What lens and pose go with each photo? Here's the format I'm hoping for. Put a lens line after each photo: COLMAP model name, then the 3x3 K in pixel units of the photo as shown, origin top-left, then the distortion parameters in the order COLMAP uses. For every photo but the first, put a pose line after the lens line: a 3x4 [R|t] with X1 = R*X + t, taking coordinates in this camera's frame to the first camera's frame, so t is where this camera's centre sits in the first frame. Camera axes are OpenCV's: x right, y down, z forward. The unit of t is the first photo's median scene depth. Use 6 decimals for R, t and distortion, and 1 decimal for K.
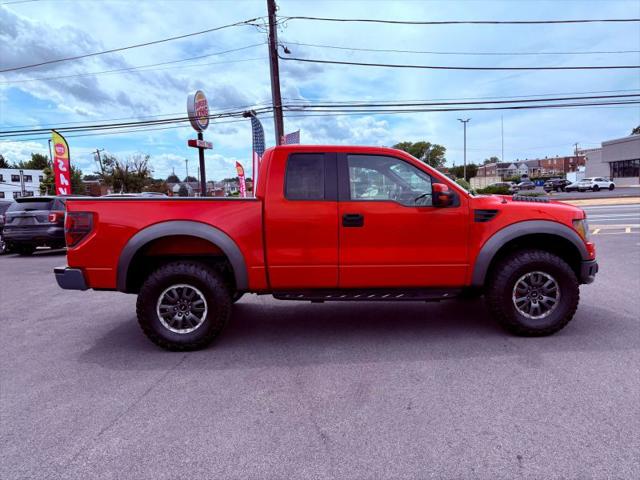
lens RADIAL K [[481.8, 0, 322.3], [0, 481.8, 236.2], [0, 0, 1]] dist [0.017500, -0.003342]
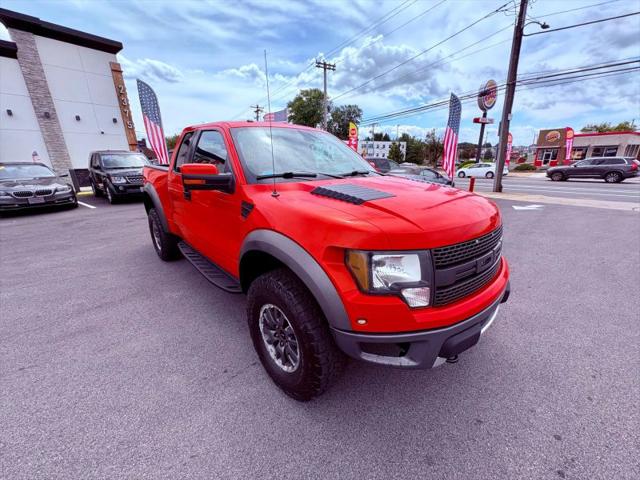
lens RADIAL K [[254.2, 0, 320.0], [0, 254.2, 239.8], [0, 0, 1]] dist [-0.000662, 0.000119]
pose [[0.651692, 0.249158, -0.716392, 0.182561], [-0.074293, 0.960933, 0.266625, -0.029102], [0.754836, -0.120535, 0.644743, 0.213995]]
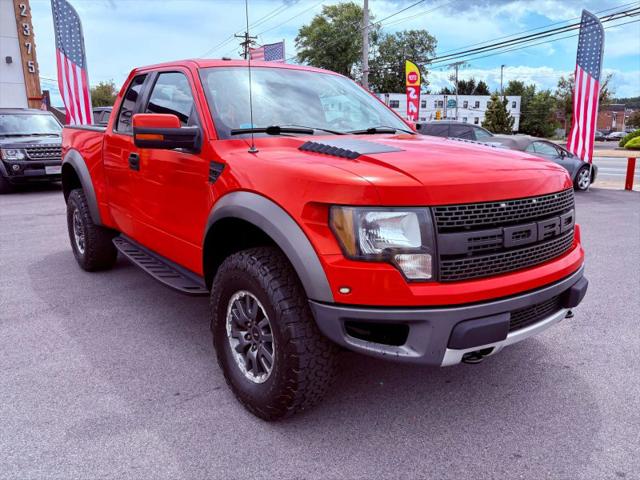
lens RADIAL K [[481.8, 0, 322.3], [0, 481.8, 236.2], [0, 0, 1]] dist [0.017500, -0.003342]
pose [[0.595730, 0.197904, -0.778421, 0.224973], [-0.079955, 0.978967, 0.187701, -0.022297], [0.799195, -0.049581, 0.599023, 0.195826]]
